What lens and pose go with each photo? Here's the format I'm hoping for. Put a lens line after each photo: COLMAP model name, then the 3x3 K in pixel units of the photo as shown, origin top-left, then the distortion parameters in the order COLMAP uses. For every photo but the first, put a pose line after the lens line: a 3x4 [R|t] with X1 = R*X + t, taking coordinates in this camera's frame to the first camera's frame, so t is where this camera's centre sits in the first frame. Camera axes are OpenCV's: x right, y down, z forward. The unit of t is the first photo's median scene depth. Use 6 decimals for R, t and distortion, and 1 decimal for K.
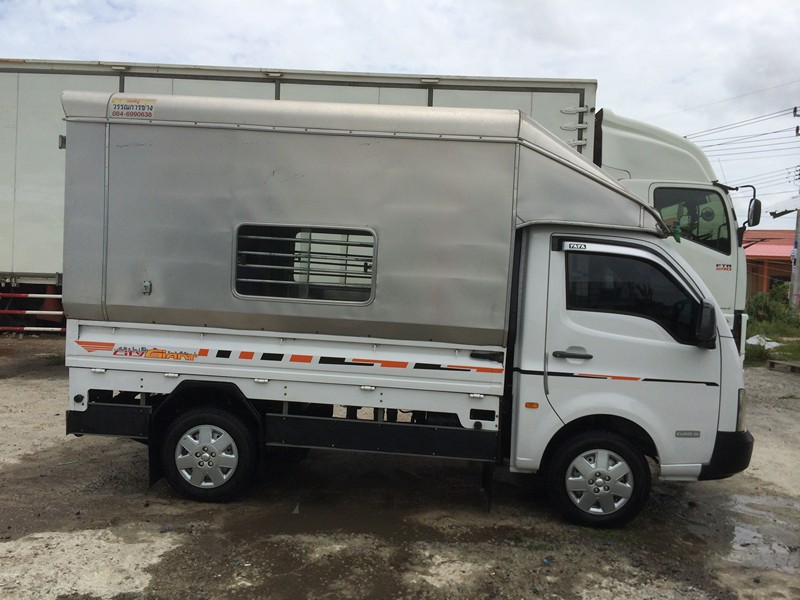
lens RADIAL K [[698.1, 0, 400.6], [0, 698.1, 299.2], [0, 0, 1]] dist [-0.000264, -0.001785]
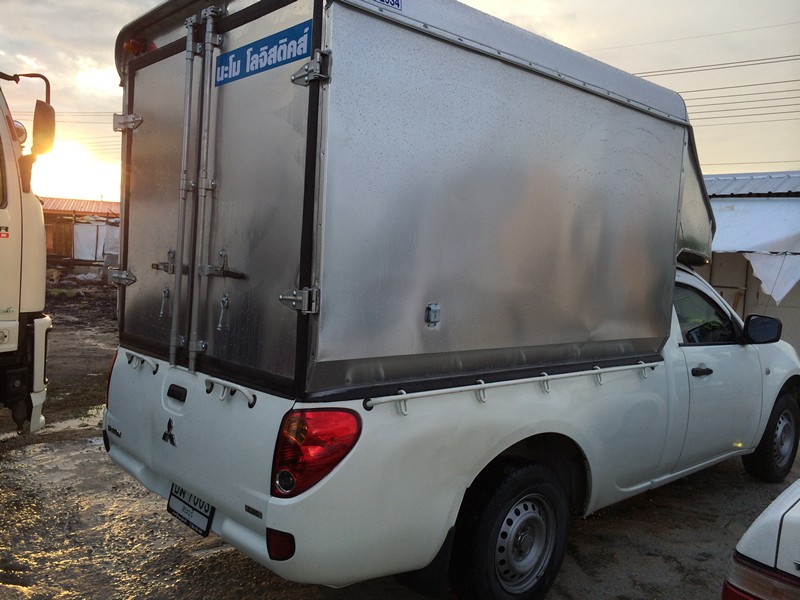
lens RADIAL K [[698.1, 0, 399.6], [0, 698.1, 296.7], [0, 0, 1]] dist [-0.000264, -0.001785]
pose [[0.676730, -0.039326, 0.735180, 0.288278], [-0.019117, 0.997297, 0.070944, -0.040337], [-0.735983, -0.062065, 0.674149, 0.437214]]
